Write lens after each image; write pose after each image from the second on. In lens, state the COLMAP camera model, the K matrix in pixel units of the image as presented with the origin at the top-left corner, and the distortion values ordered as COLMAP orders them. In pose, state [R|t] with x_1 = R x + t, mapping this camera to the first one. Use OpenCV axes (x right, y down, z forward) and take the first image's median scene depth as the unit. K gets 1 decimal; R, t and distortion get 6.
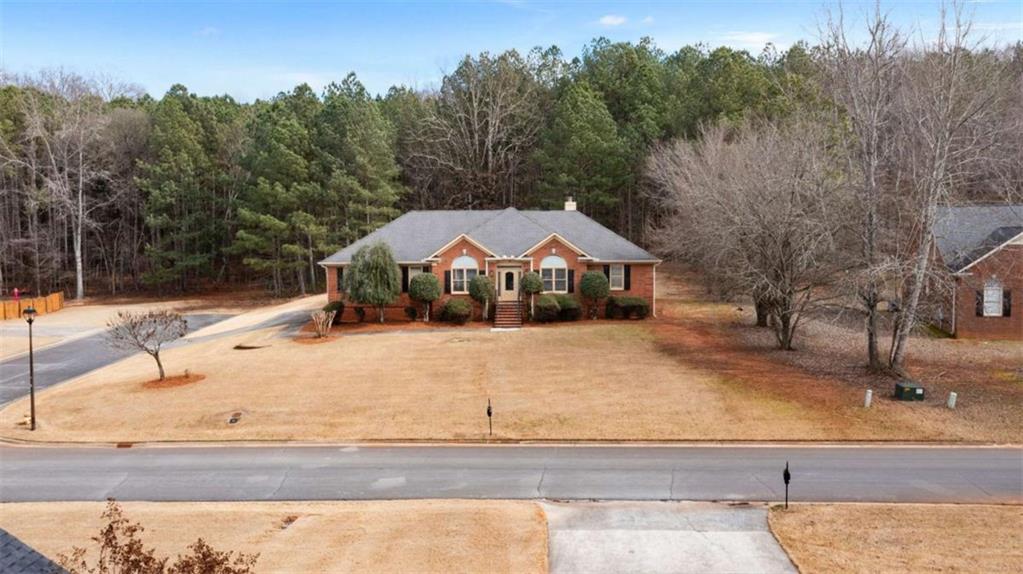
lens RADIAL K [[834.0, 0, 511.5], [0, 834.0, 287.0], [0, 0, 1]] dist [-0.003935, 0.001430]
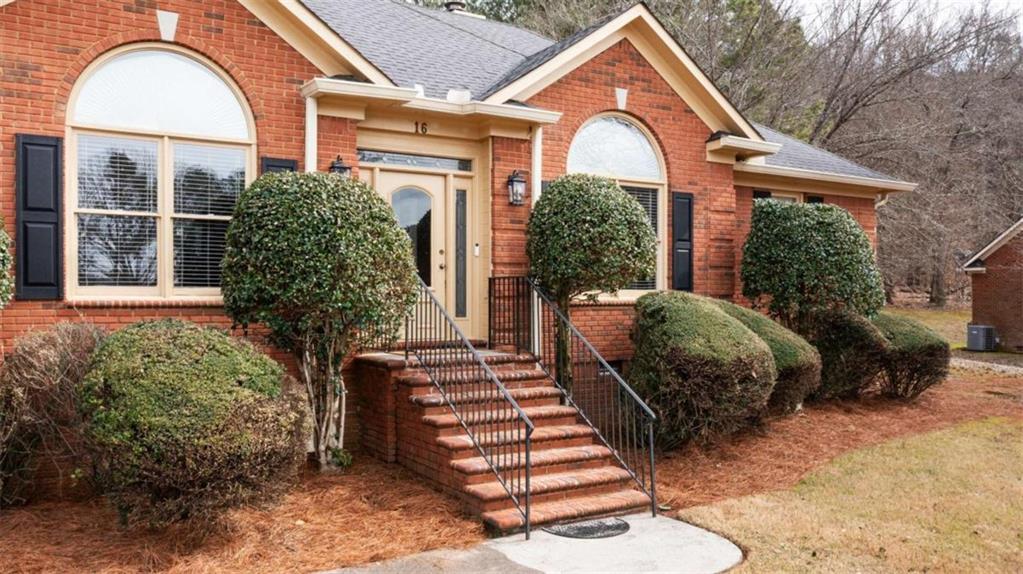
lens RADIAL K [[834.0, 0, 511.5], [0, 834.0, 287.0], [0, 0, 1]] dist [-0.003935, 0.001430]
pose [[0.828605, 0.014191, 0.559654, -0.088847], [0.024173, 0.997839, -0.061092, 0.016473], [-0.559312, 0.064150, 0.826471, 0.840813]]
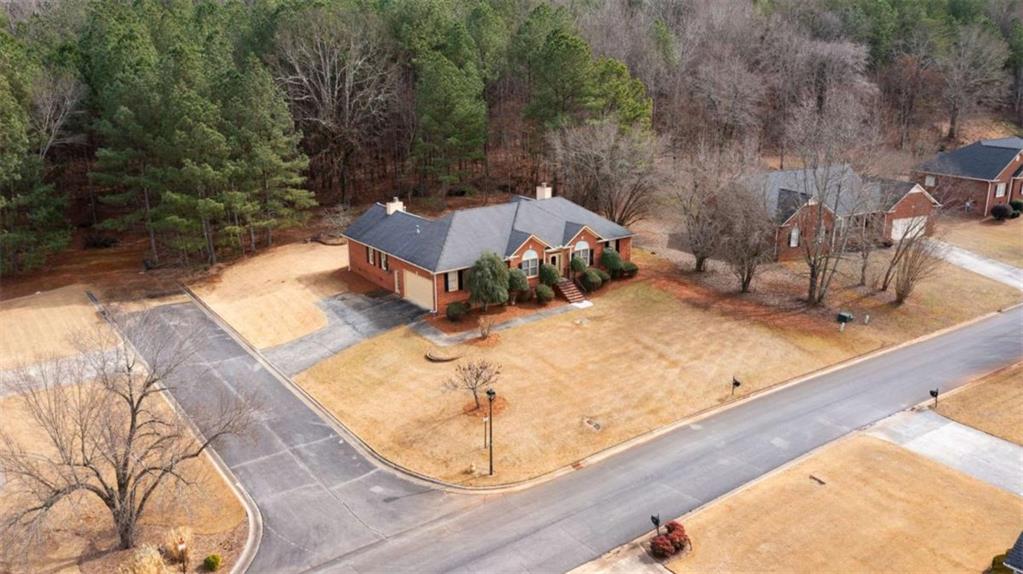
lens RADIAL K [[812.4, 0, 511.5], [0, 812.4, 287.0], [0, 0, 1]] dist [-0.004678, -0.000575]
pose [[0.789302, -0.172807, 0.589186, -0.844658], [0.035865, 0.970916, 0.236721, -0.284931], [-0.612956, -0.165713, 0.772544, 0.019611]]
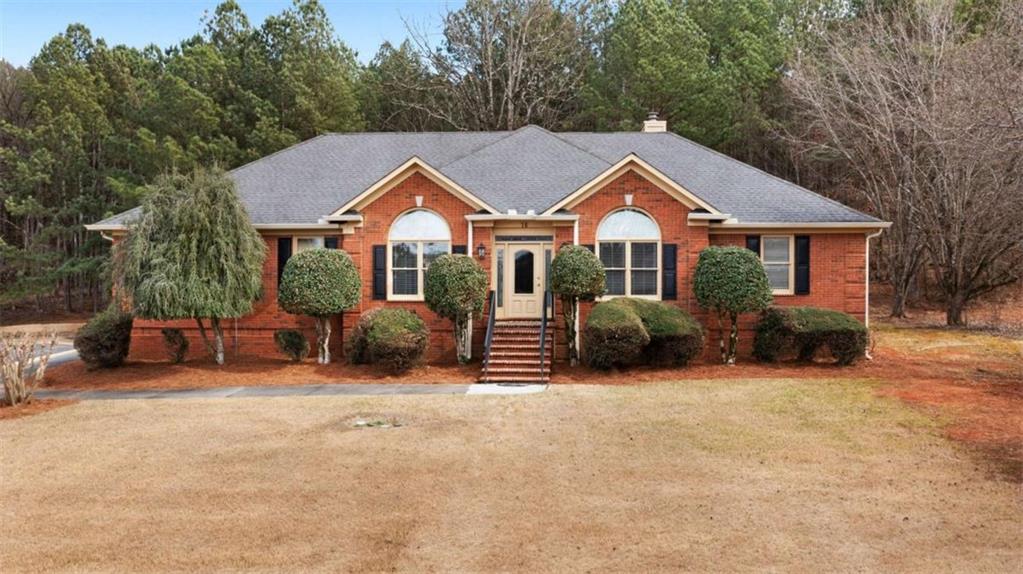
lens RADIAL K [[834.0, 0, 511.5], [0, 834.0, 287.0], [0, 0, 1]] dist [-0.003935, 0.001430]
pose [[0.999000, 0.007513, -0.044084, 0.010277], [-0.009386, 0.999055, -0.042438, 0.019213], [0.043723, 0.042809, 0.998126, 0.577453]]
